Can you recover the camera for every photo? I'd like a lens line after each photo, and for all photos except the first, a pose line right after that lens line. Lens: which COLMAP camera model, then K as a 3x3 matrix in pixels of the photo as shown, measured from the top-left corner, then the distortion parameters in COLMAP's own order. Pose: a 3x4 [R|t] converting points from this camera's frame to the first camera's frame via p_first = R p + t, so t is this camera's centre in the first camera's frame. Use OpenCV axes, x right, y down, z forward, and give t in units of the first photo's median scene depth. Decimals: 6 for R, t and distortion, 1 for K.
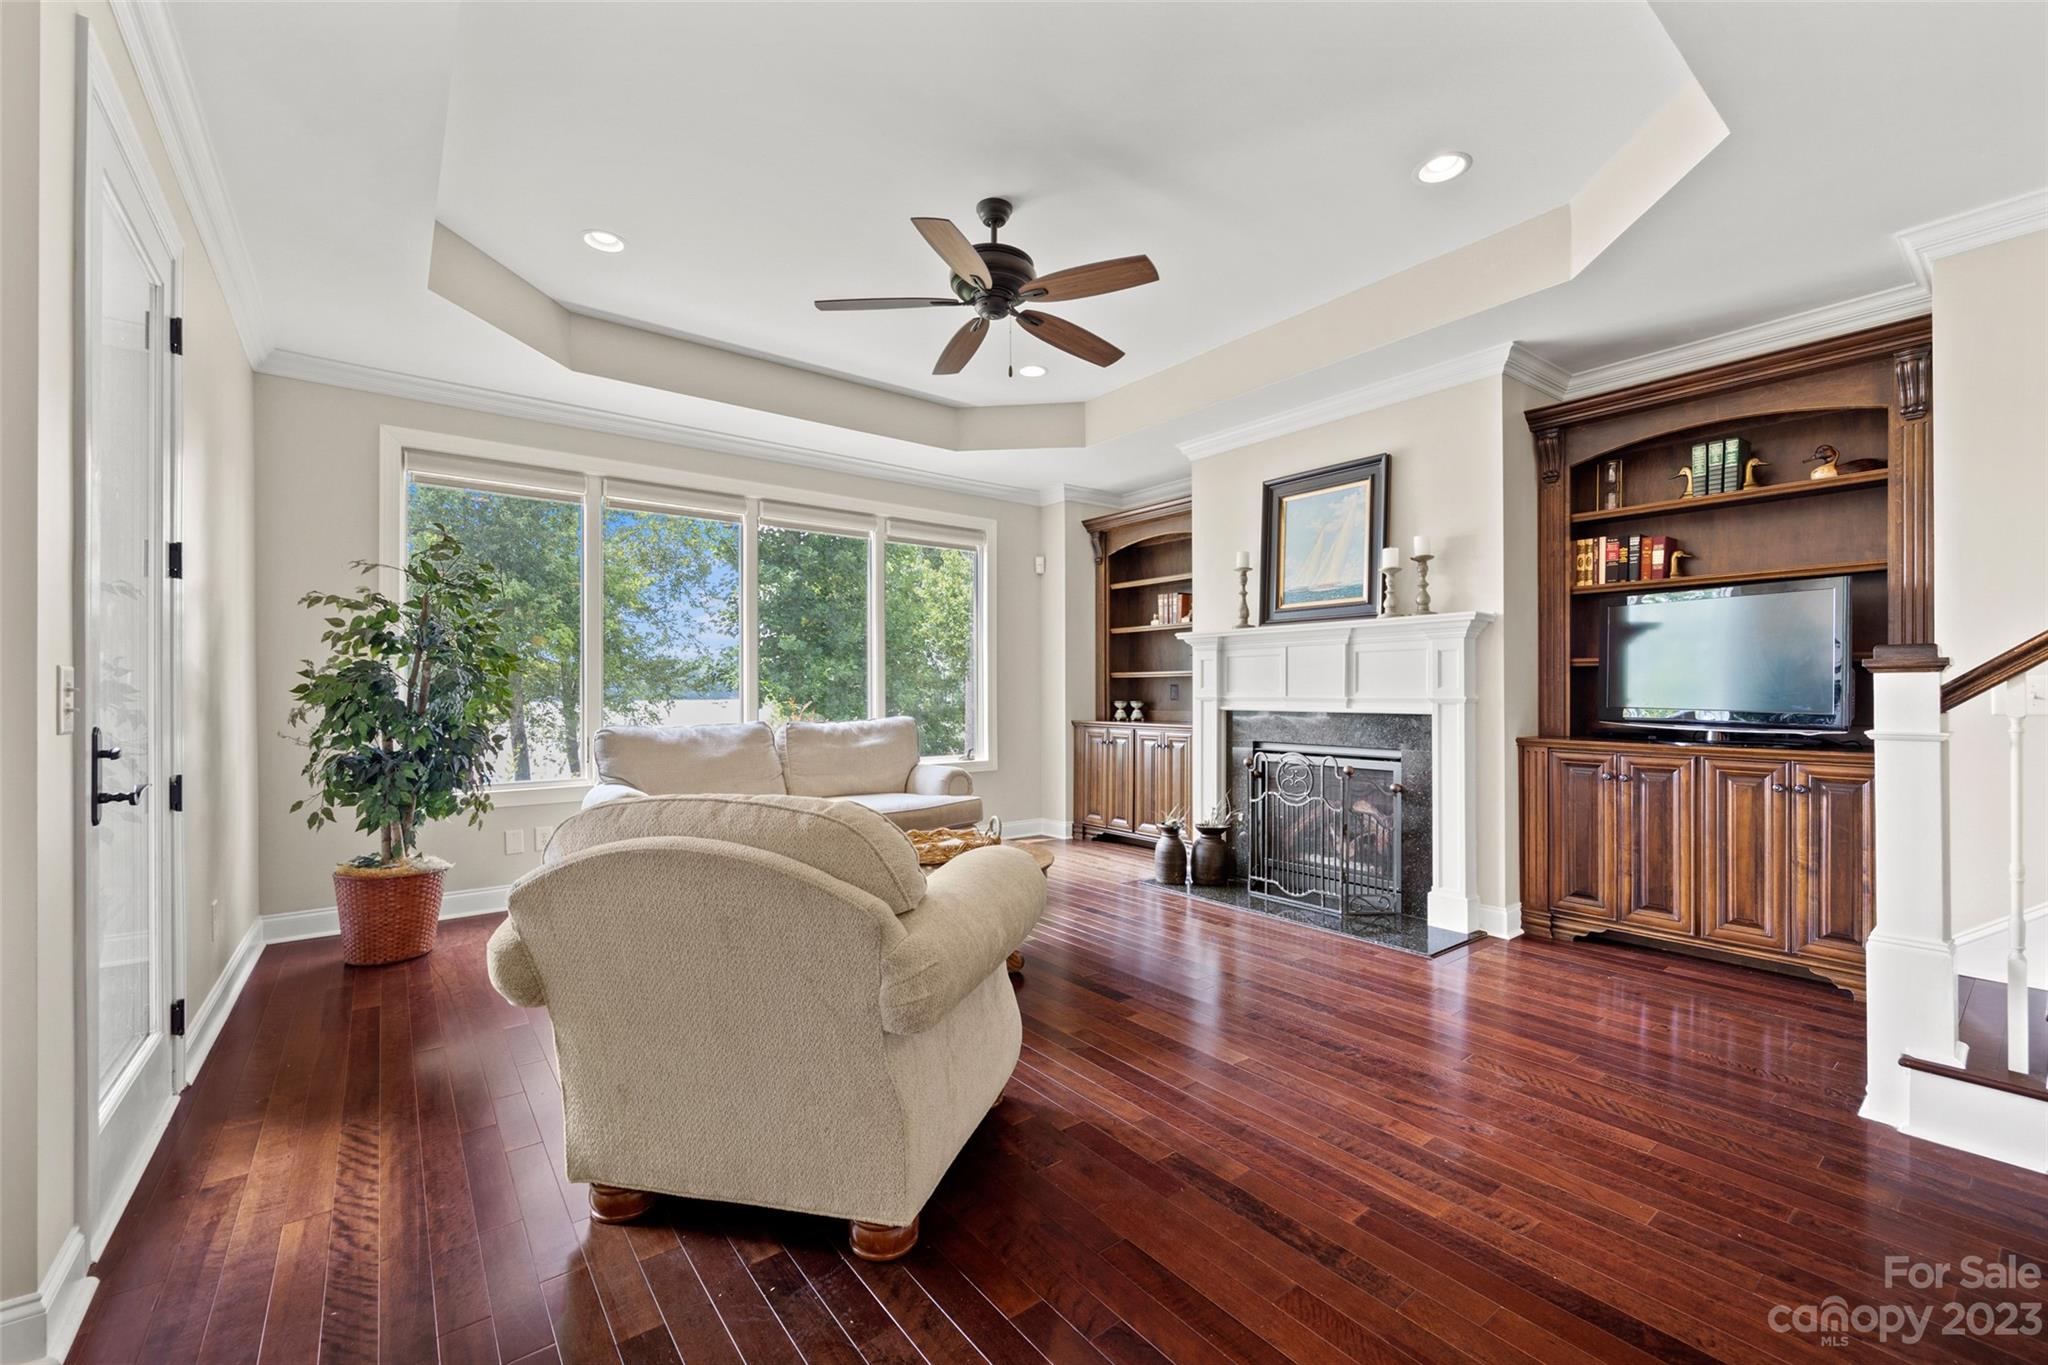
lens RADIAL K [[834.2, 0, 1029.1], [0, 834.2, 689.5], [0, 0, 1]] dist [-0.001633, 0.000748]
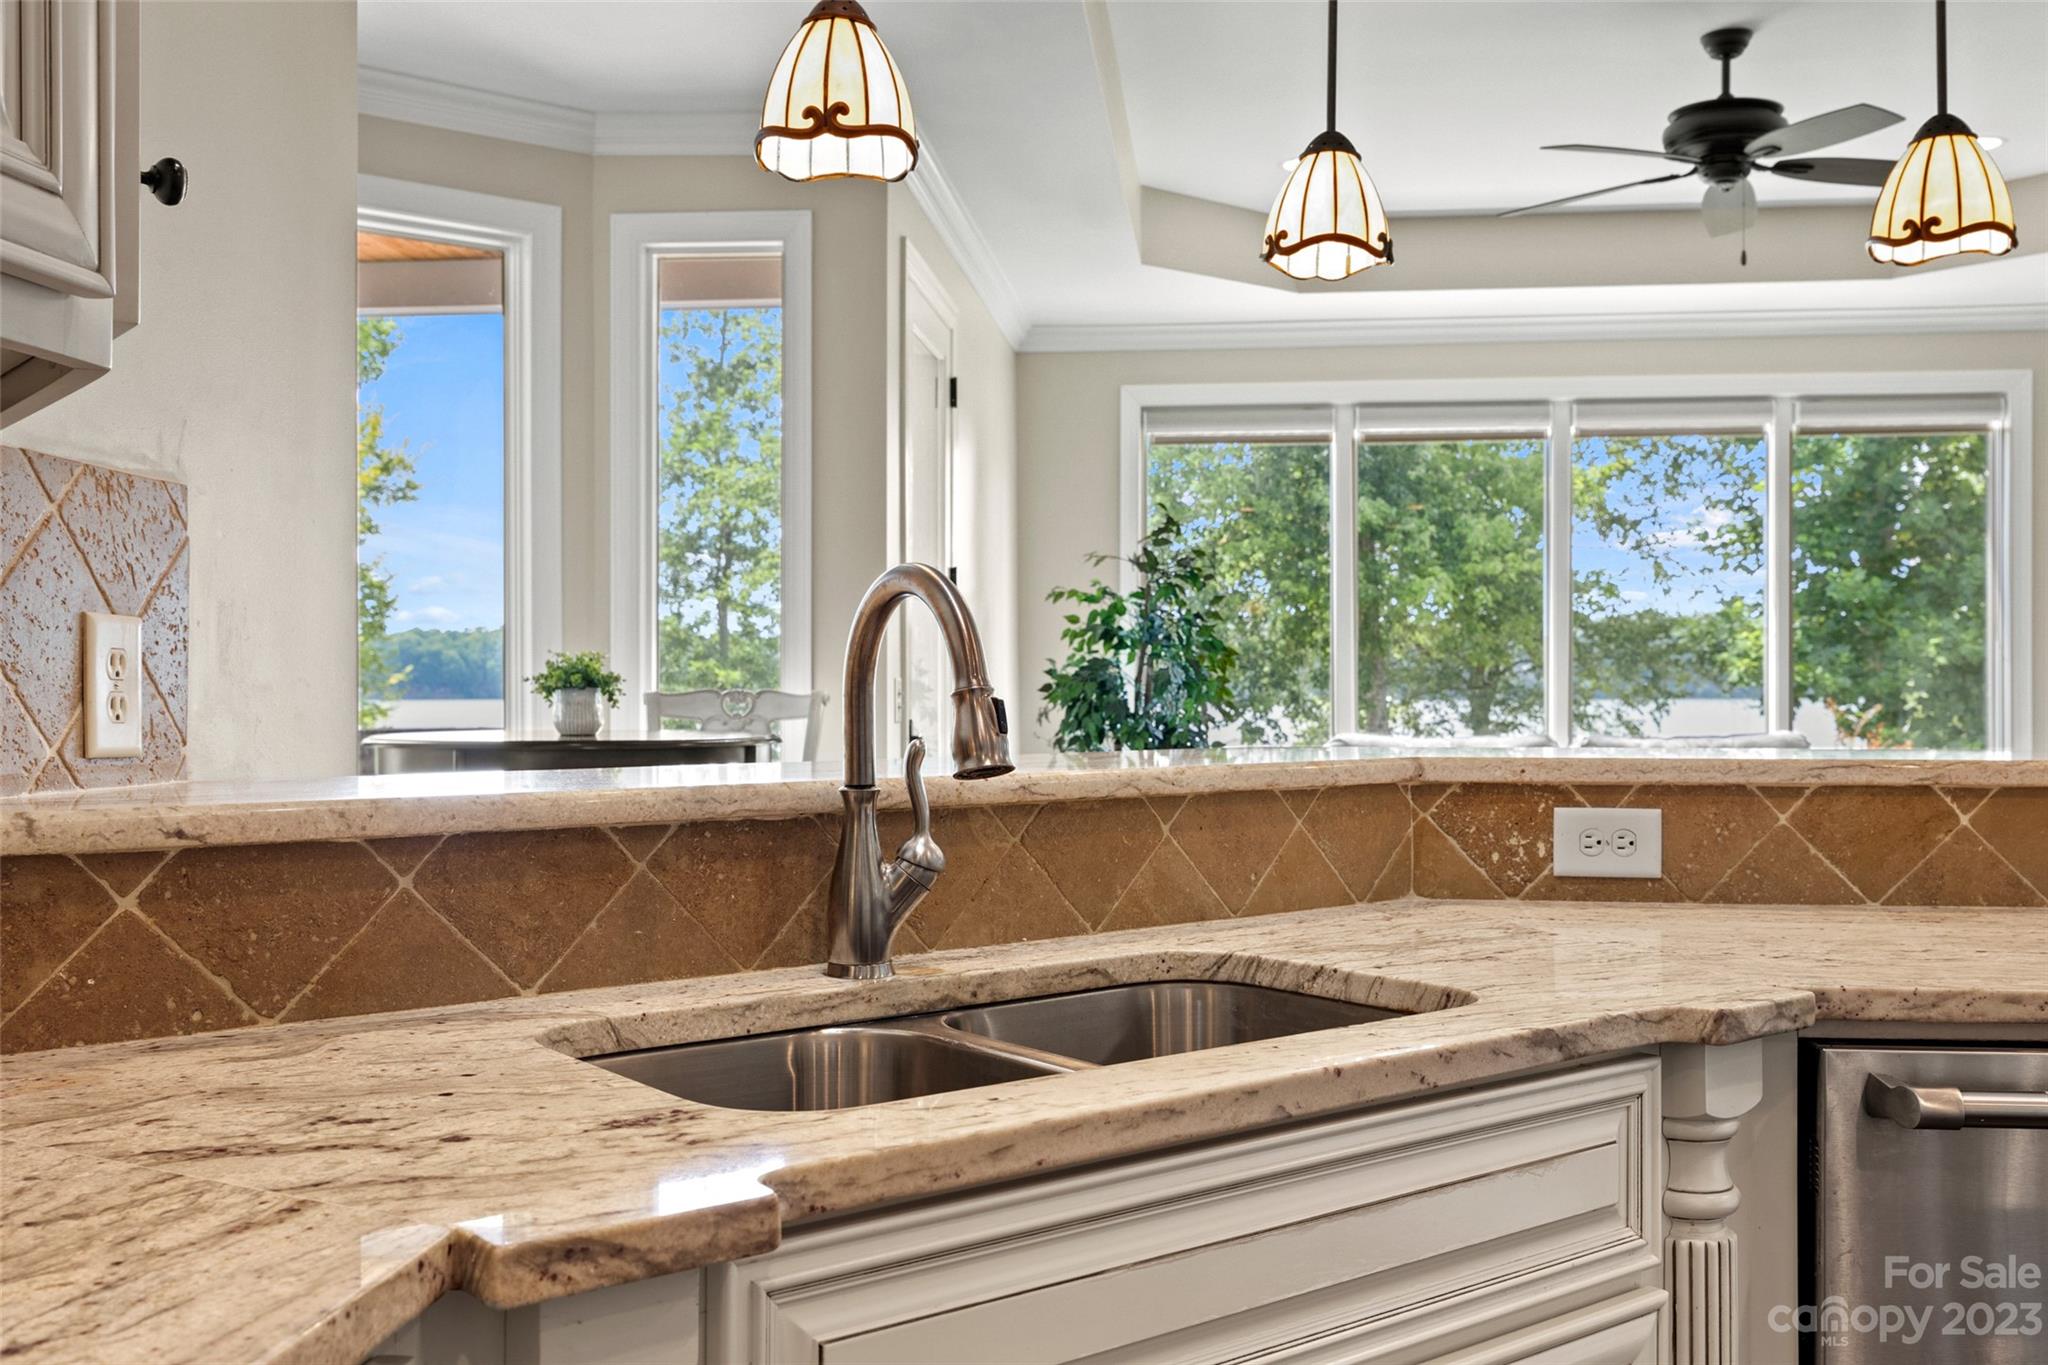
lens RADIAL K [[1859.1, 0, 1031.1], [0, 1859.1, 683.3], [0, 0, 1]] dist [0.005162, 0.000000]
pose [[0.718398, 0.001713, -0.695630, 0.570378], [0.001030, 0.999993, 0.003527, -0.012517], [0.695631, -0.003251, 0.718391, -0.524466]]
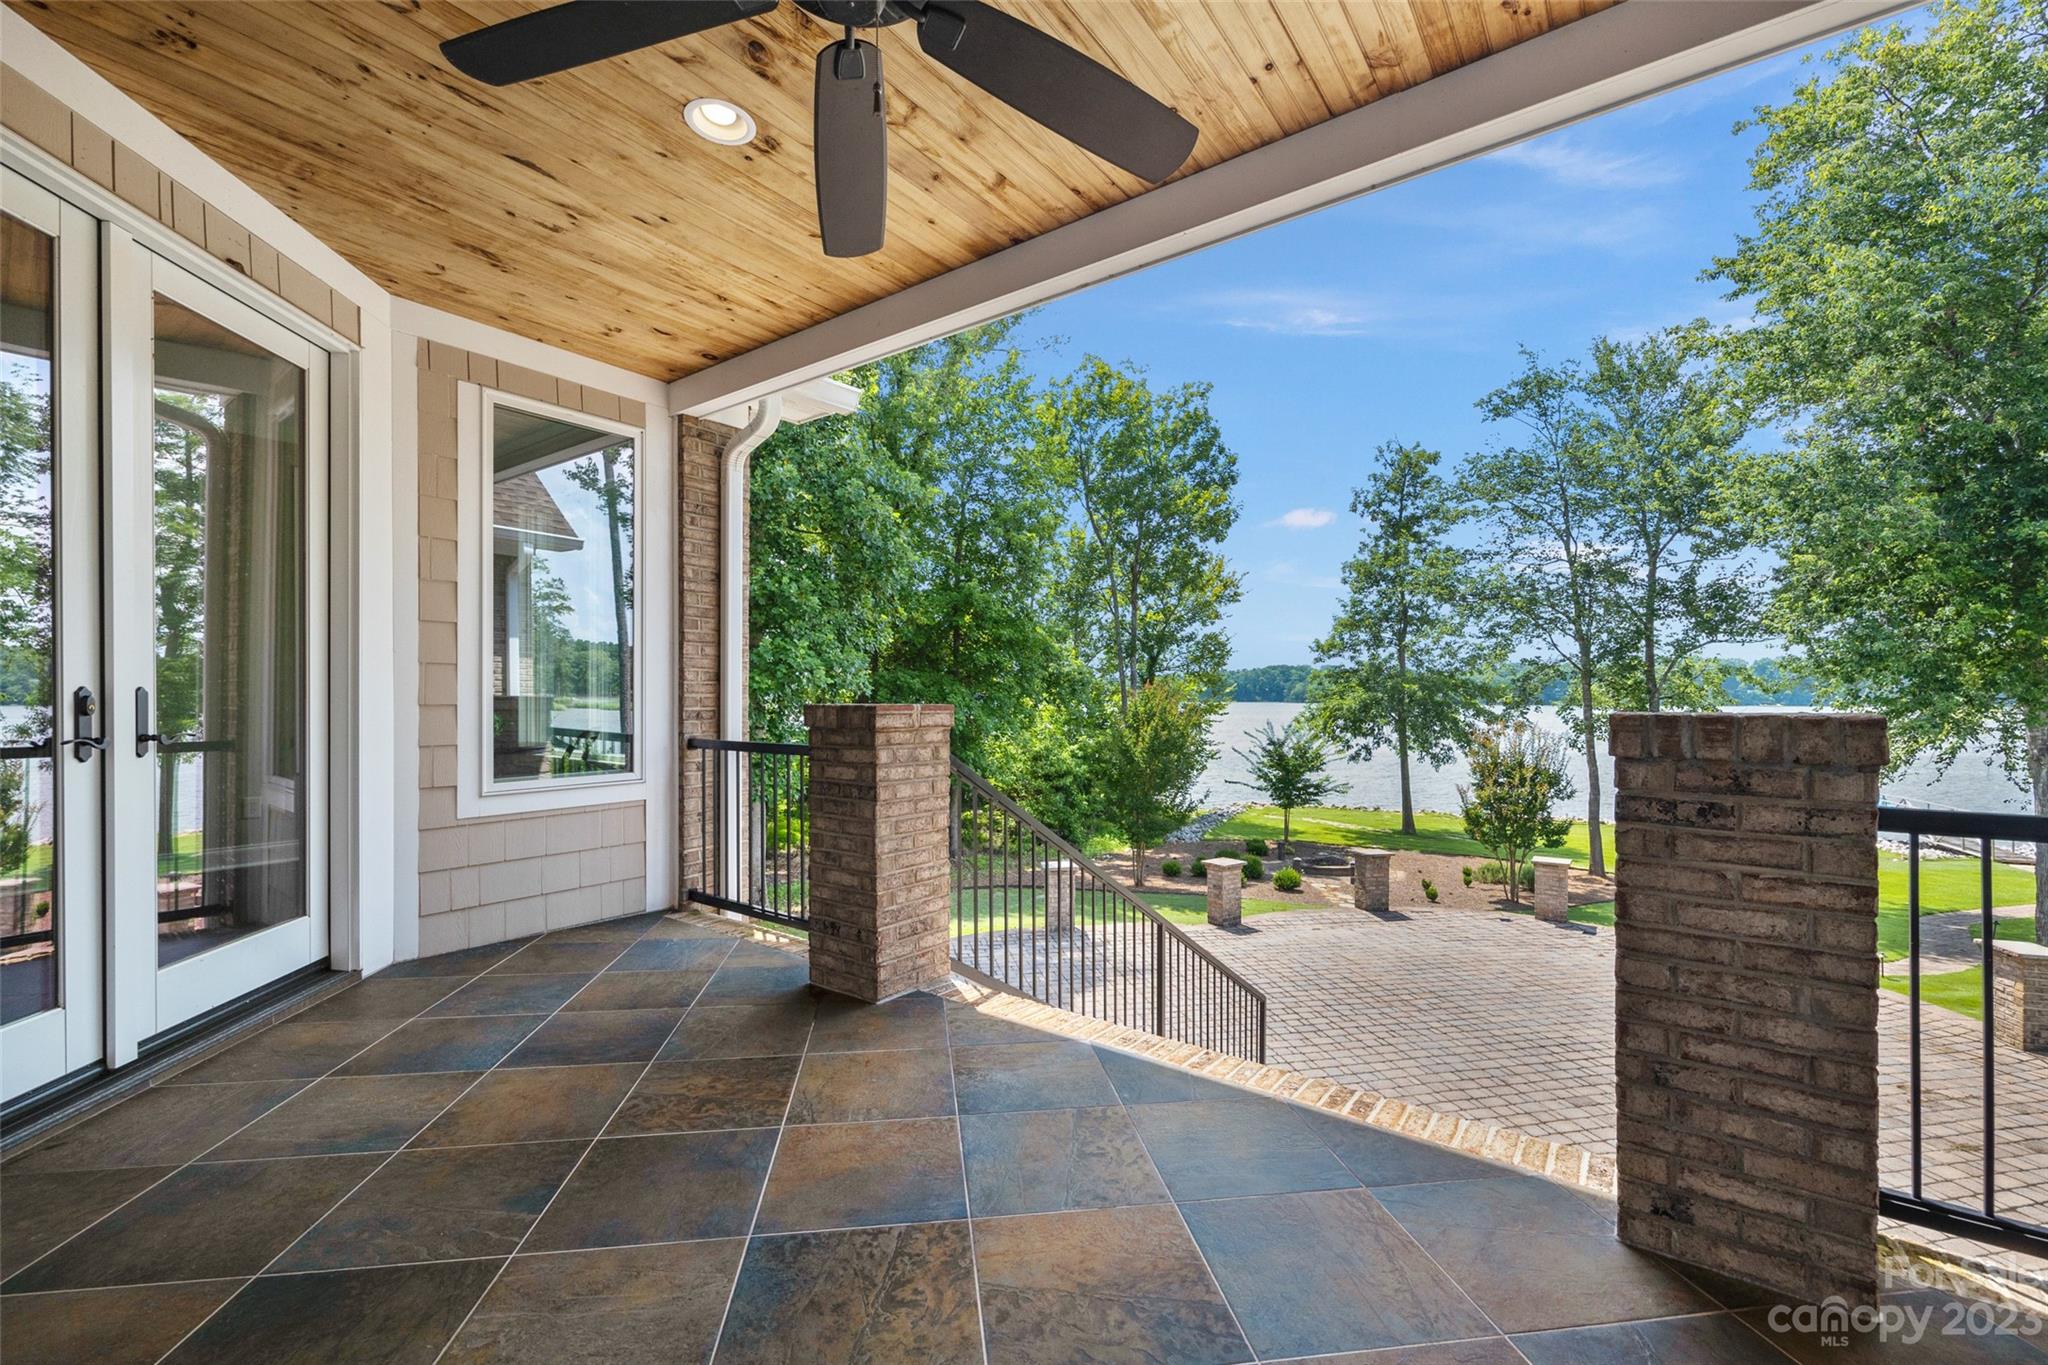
lens RADIAL K [[834.2, 0, 1036.0], [0, 834.2, 697.9], [0, 0, 1]] dist [-0.001633, 0.000748]
pose [[0.268308, 0.007500, -0.963304, -0.695044], [-0.001096, 0.999971, 0.007480, 0.021528], [0.963332, -0.000951, 0.268309, -0.173220]]
